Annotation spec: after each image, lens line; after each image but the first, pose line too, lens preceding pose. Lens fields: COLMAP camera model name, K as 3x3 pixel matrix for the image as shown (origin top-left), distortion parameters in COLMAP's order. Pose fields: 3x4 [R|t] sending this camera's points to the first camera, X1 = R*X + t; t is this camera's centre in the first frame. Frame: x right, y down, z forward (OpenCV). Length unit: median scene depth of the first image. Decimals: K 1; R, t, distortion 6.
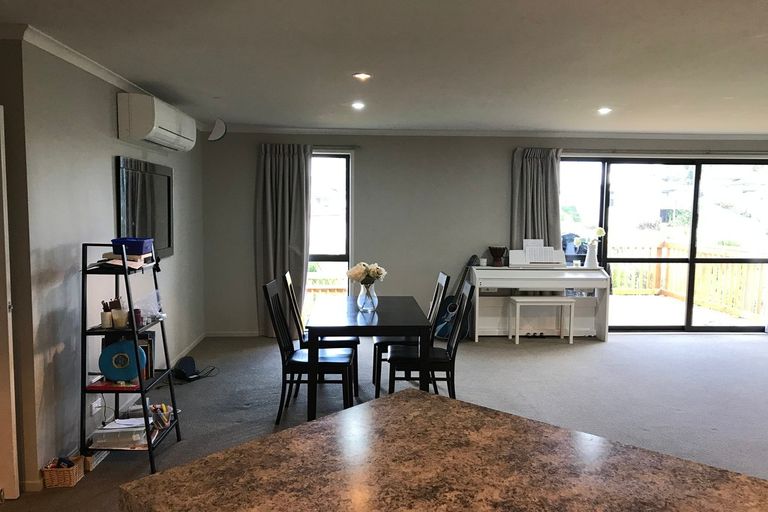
lens RADIAL K [[632.4, 0, 384.8], [0, 632.4, 265.7], [0, 0, 1]] dist [0.036553, -0.031205]
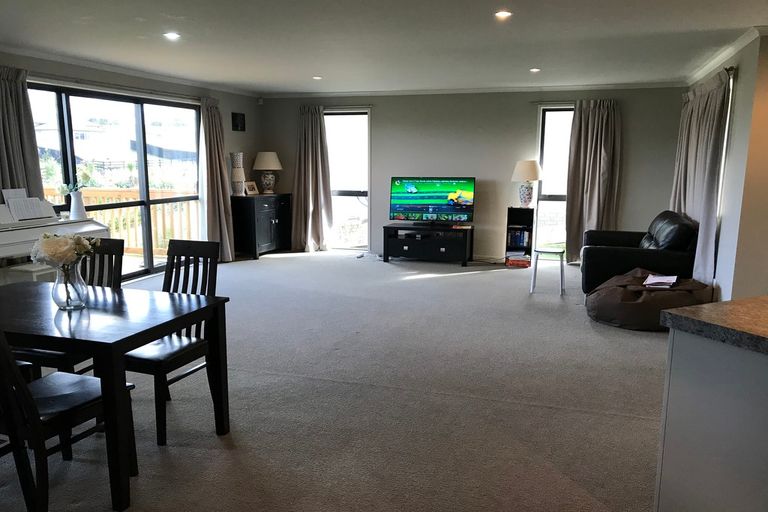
lens RADIAL K [[632.4, 0, 371.8], [0, 632.4, 291.3], [0, 0, 1]] dist [0.036553, -0.031205]
pose [[0.369223, -0.202320, 0.907051, -0.331916], [0.088424, 0.979235, 0.182427, -0.023464], [-0.925125, 0.012849, 0.379446, 0.307962]]
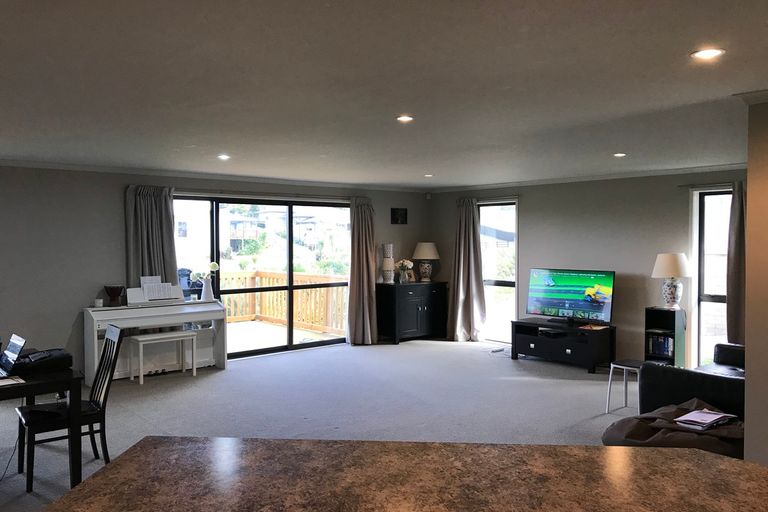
lens RADIAL K [[632.4, 0, 382.7], [0, 632.4, 256.6], [0, 0, 1]] dist [0.036553, -0.031205]
pose [[0.797604, -0.031414, 0.602362, -0.075640], [0.068733, 0.996872, -0.039023, -0.008346], [-0.599252, 0.072526, 0.797268, -0.019288]]
